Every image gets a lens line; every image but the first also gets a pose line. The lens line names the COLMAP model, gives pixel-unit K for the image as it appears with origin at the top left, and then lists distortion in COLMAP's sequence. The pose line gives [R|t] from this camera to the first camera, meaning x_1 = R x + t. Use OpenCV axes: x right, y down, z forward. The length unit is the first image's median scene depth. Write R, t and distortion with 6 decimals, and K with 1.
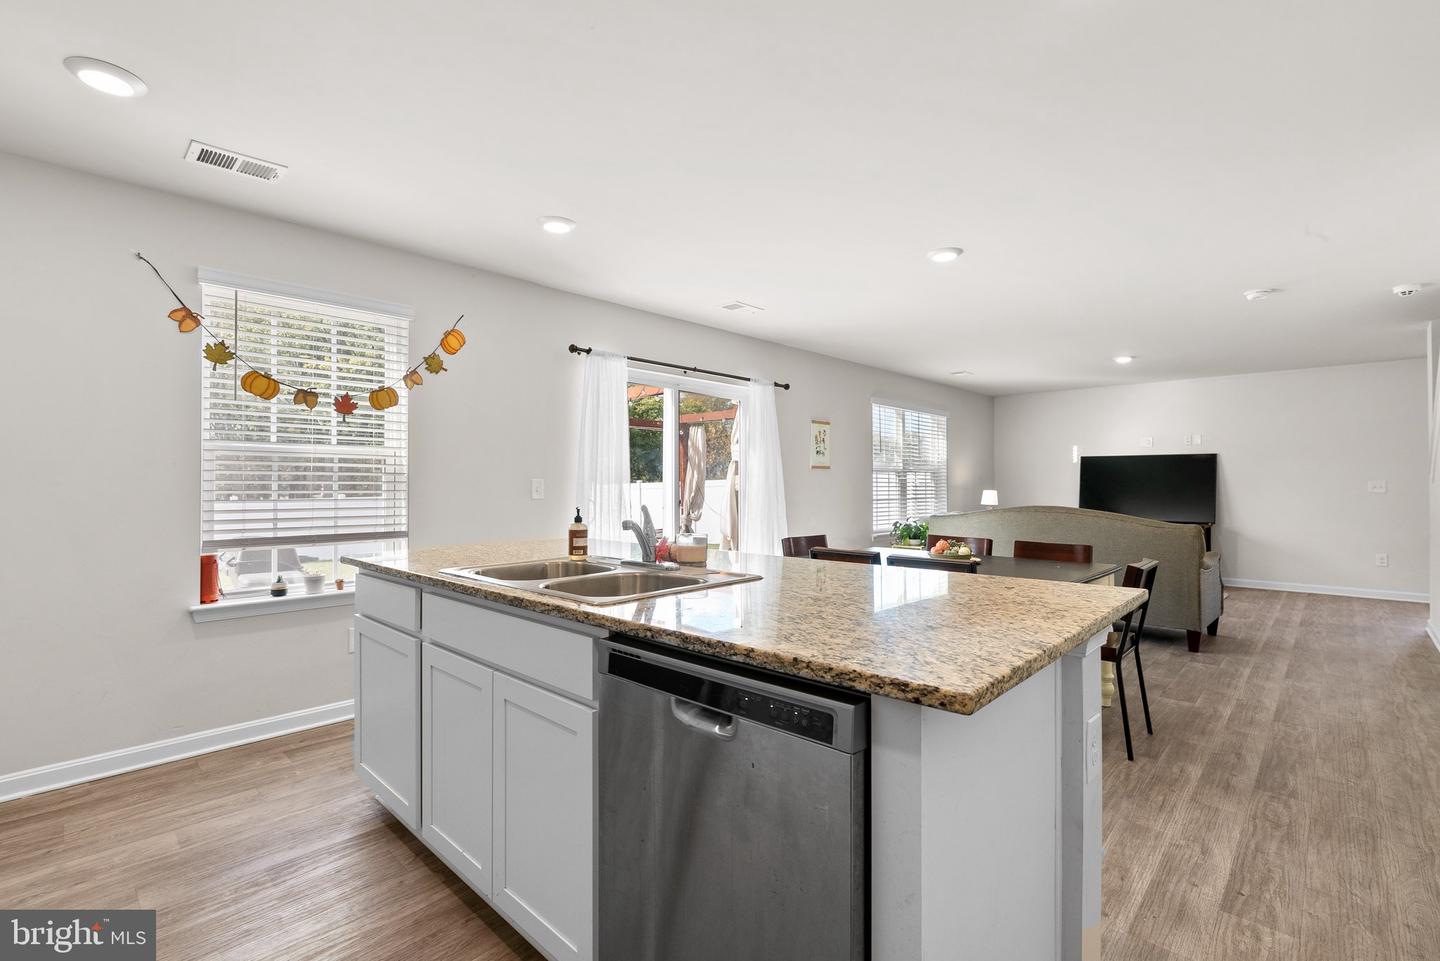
lens RADIAL K [[649.0, 0, 750.1], [0, 649.0, 477.9], [0, 0, 1]] dist [-0.002683, 0.000873]
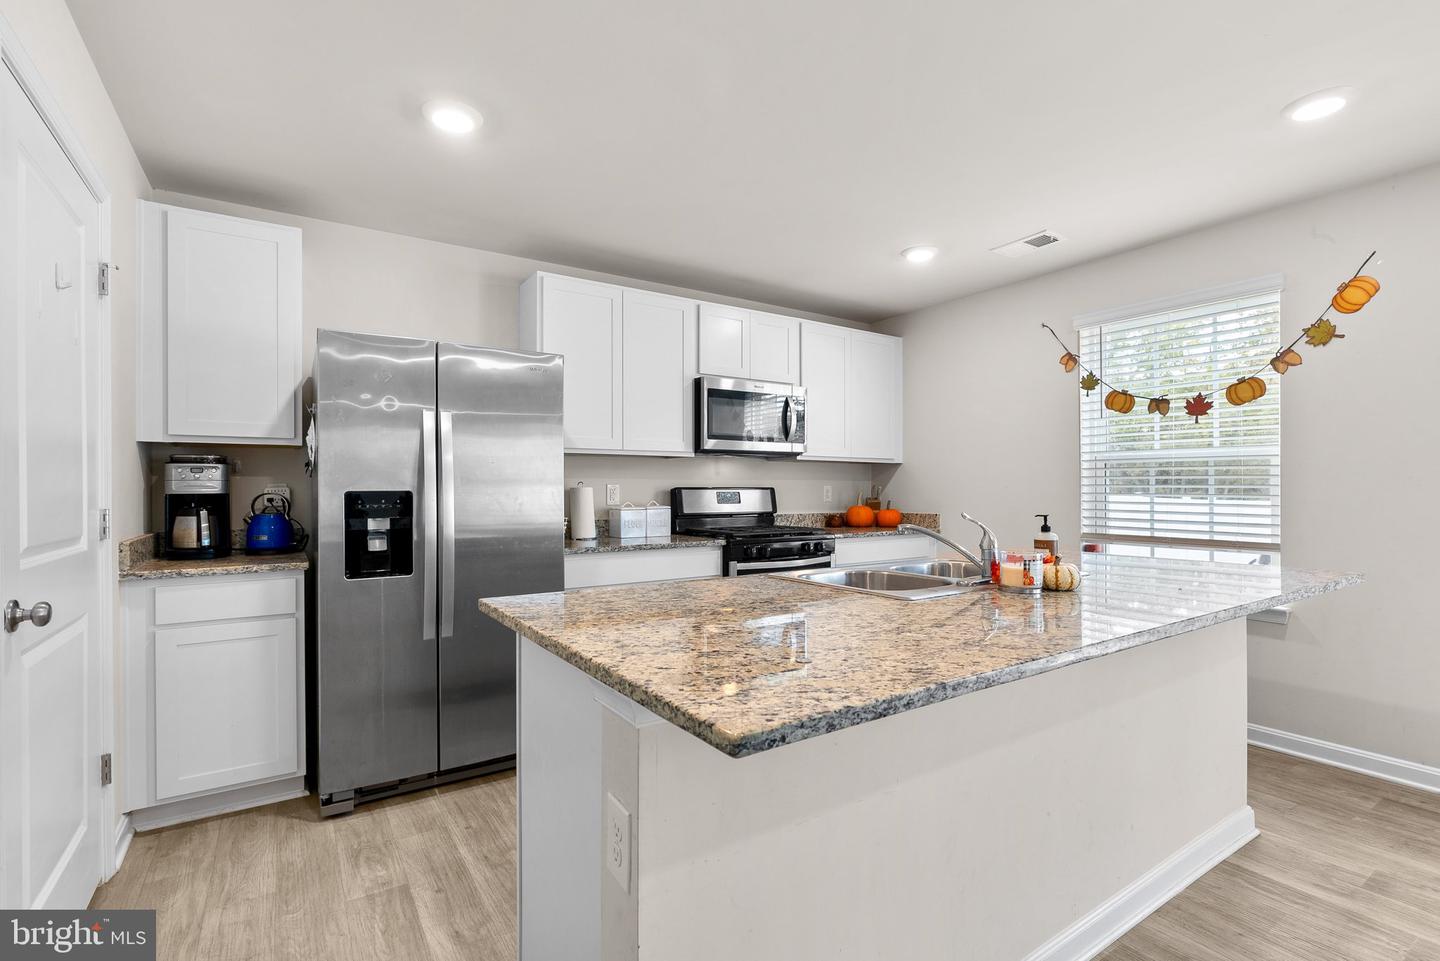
lens RADIAL K [[649.0, 0, 688.3], [0, 649.0, 483.7], [0, 0, 1]] dist [-0.002683, 0.000873]
pose [[-0.267437, -0.003823, -0.963568, 0.479400], [0.010203, 0.999925, -0.006799, 0.001925], [0.963521, -0.011649, -0.267378, 0.492628]]
